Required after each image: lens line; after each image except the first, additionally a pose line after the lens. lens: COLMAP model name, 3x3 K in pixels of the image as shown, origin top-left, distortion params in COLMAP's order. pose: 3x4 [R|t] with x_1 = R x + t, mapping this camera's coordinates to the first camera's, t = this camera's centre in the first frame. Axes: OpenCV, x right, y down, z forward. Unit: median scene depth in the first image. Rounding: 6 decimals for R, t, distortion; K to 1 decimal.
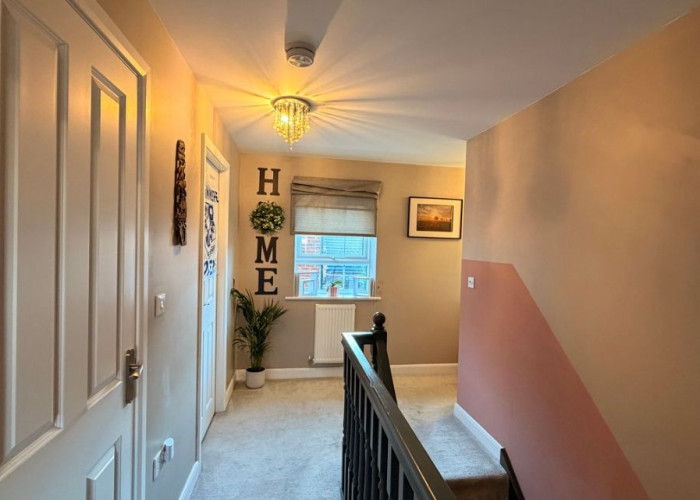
lens RADIAL K [[356.3, 0, 350.0], [0, 356.3, 250.0], [0, 0, 1]] dist [0.000137, -0.000198]
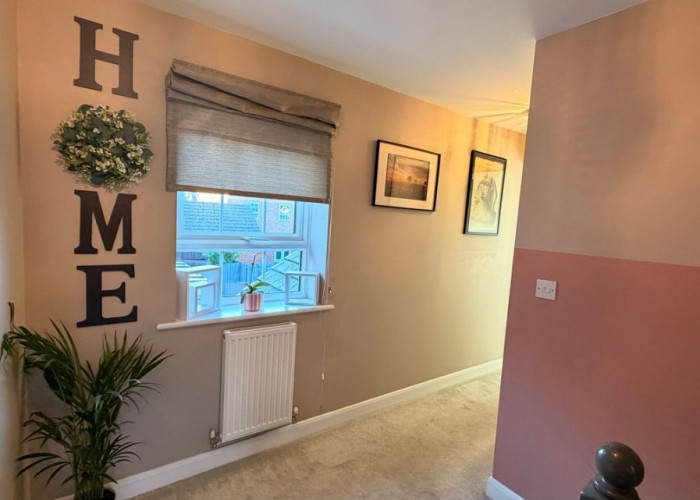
lens RADIAL K [[356.3, 0, 350.0], [0, 356.3, 250.0], [0, 0, 1]] dist [0.000137, -0.000198]
pose [[0.899103, -0.014811, 0.437486, -0.157298], [-0.024575, 0.996143, 0.084228, -0.011485], [-0.437046, -0.086480, 0.895272, 0.480055]]
